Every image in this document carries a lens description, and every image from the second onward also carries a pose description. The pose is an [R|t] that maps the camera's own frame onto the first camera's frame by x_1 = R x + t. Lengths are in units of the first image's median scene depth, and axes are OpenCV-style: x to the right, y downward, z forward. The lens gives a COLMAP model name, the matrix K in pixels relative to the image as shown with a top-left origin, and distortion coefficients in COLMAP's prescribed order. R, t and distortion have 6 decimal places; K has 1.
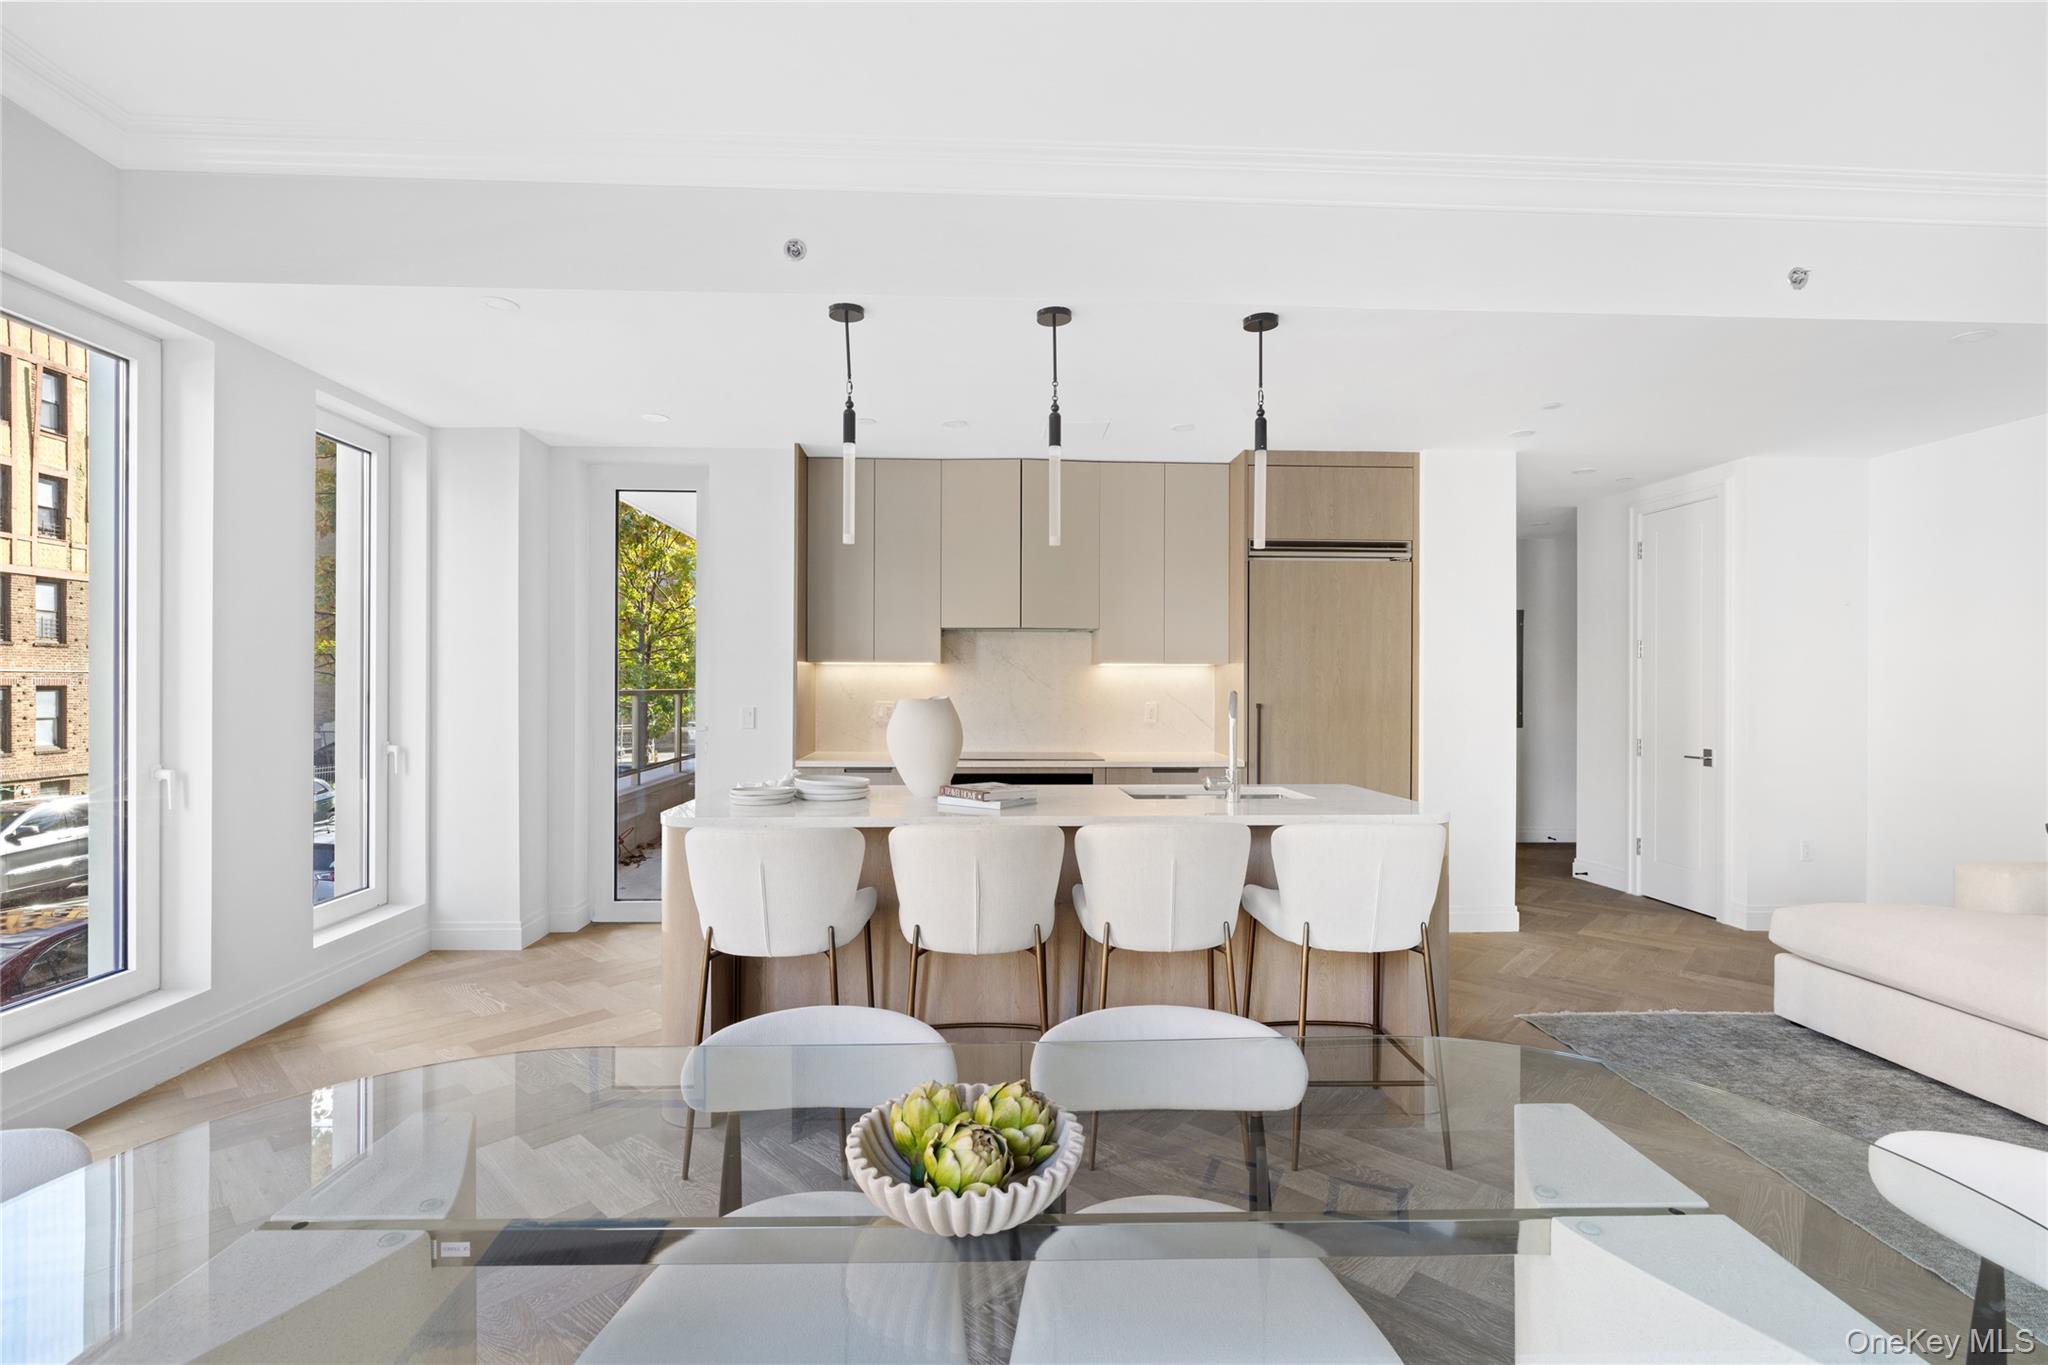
lens RADIAL K [[920.5, 0, 1024.0], [0, 920.5, 682.5], [0, 0, 1]] dist [-0.000695, -0.000206]
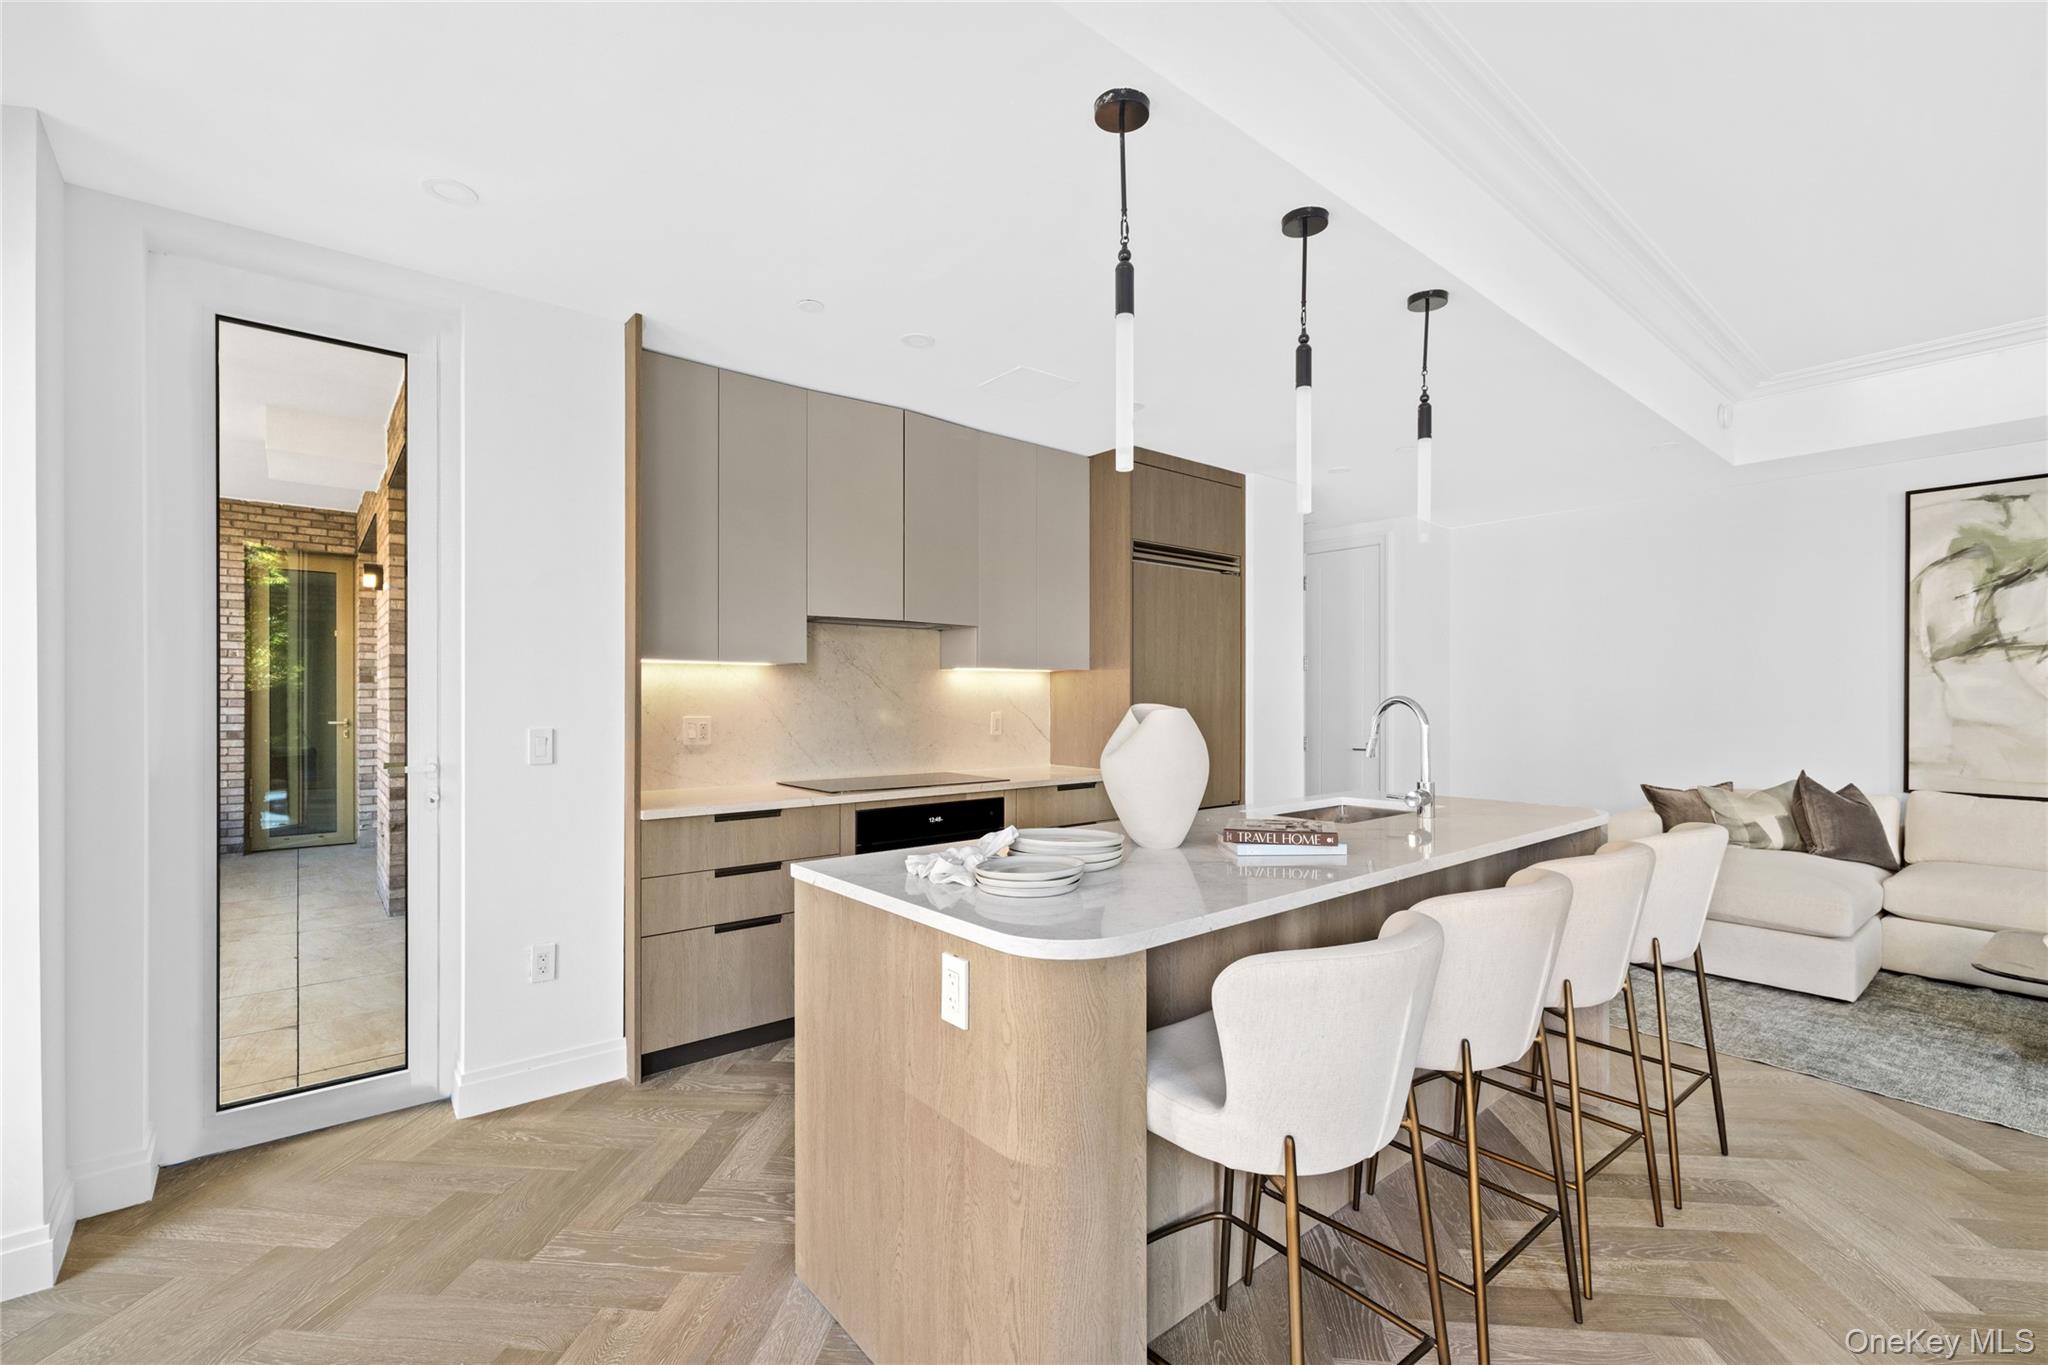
lens RADIAL K [[874.0, 0, 1026.0], [0, 874.0, 688.7], [0, 0, 1]] dist [-0.002156, 0.000222]
pose [[0.801735, 0.000614, 0.597679, -0.378647], [0.003533, 0.999977, -0.005766, 0.004121], [-0.597669, 0.006734, 0.801715, 0.336636]]
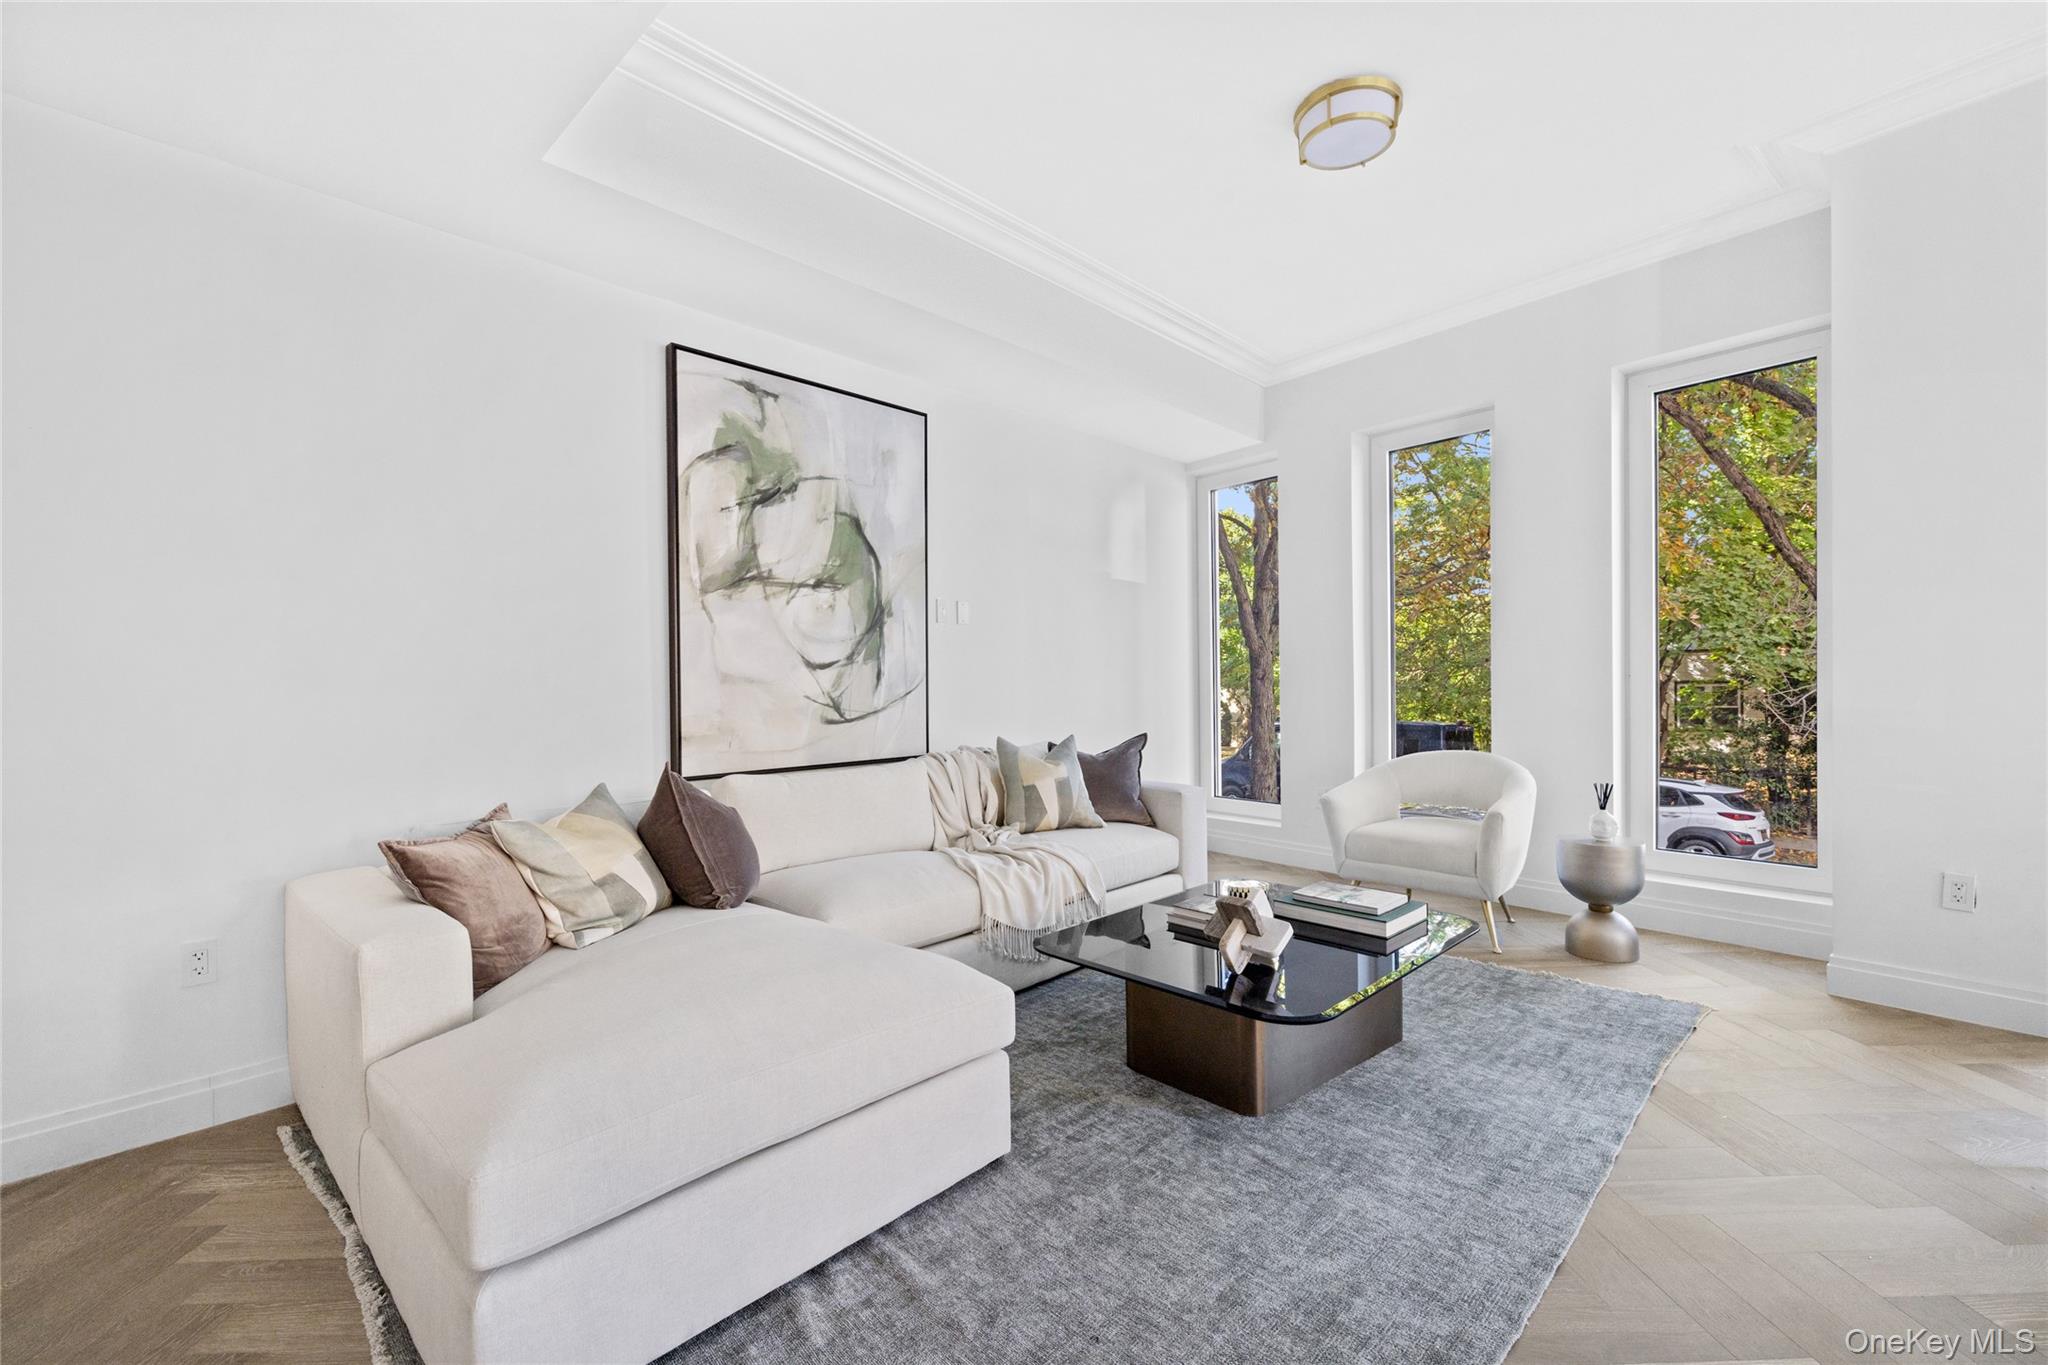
lens RADIAL K [[874.0, 0, 1026.0], [0, 874.0, 688.7], [0, 0, 1]] dist [-0.002156, 0.000222]
pose [[-0.683514, -0.003490, 0.729929, 0.294124], [0.010987, 0.999826, 0.015070, 0.037649], [-0.729854, 0.018320, -0.683357, 0.776344]]
